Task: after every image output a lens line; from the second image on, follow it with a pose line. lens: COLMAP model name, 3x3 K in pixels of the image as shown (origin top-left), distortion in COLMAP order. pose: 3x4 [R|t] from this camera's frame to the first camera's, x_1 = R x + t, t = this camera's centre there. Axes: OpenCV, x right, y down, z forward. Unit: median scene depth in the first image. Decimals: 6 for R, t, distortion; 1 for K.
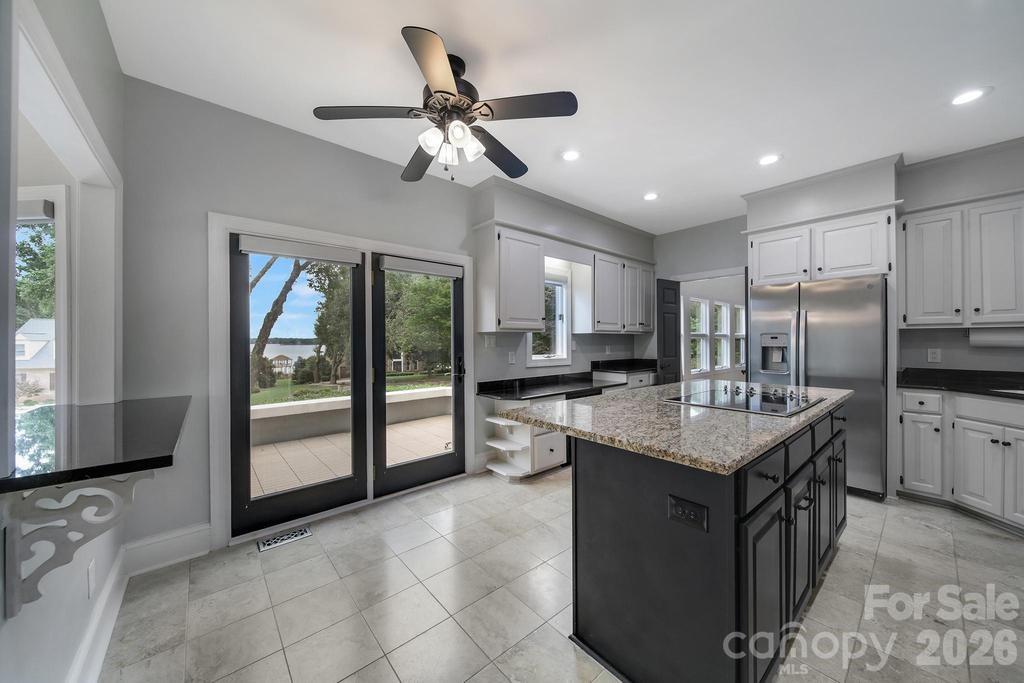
lens RADIAL K [[361.0, 0, 512.0], [0, 361.0, 341.5], [0, 0, 1]] dist [-0.001415, -0.000017]
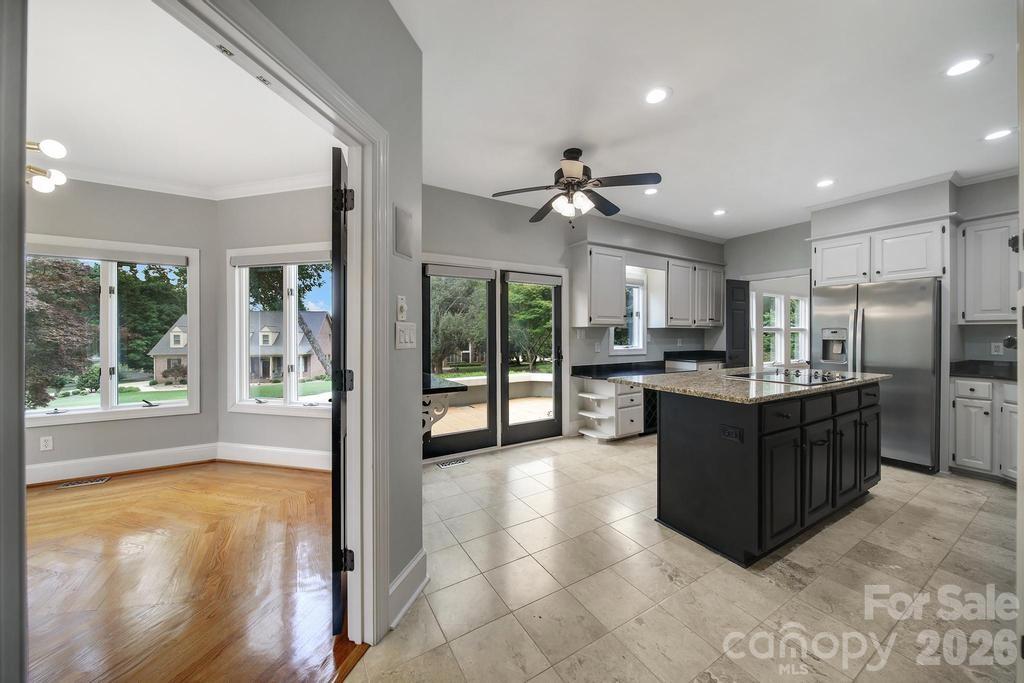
lens RADIAL K [[361.6, 0, 509.5], [0, 361.6, 336.1], [0, 0, 1]] dist [-0.002133, -0.000172]
pose [[0.984632, 0.005227, -0.174562, -0.093986], [-0.004493, 0.999979, 0.004601, 0.001552], [0.174583, -0.003746, 0.984635, -0.322224]]
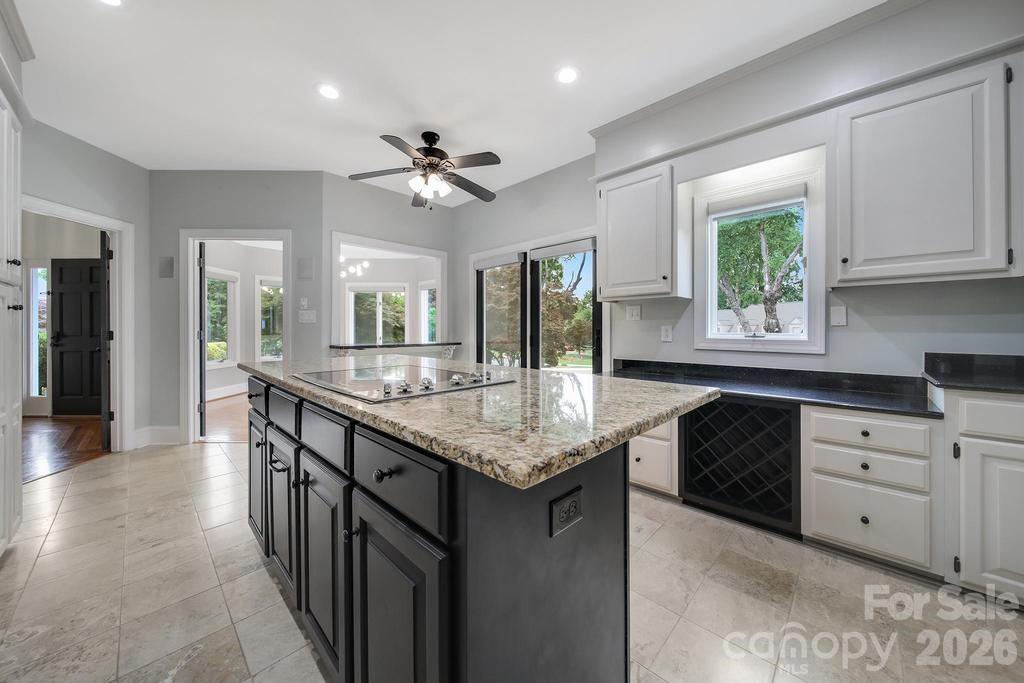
lens RADIAL K [[367.0, 0, 511.8], [0, 367.0, 328.7], [0, 0, 1]] dist [-0.001124, -0.000097]
pose [[0.085515, 0.002249, -0.996334, 0.846825], [-0.002128, 0.999996, 0.002075, 0.040123], [0.996335, 0.001943, 0.085519, 0.708374]]
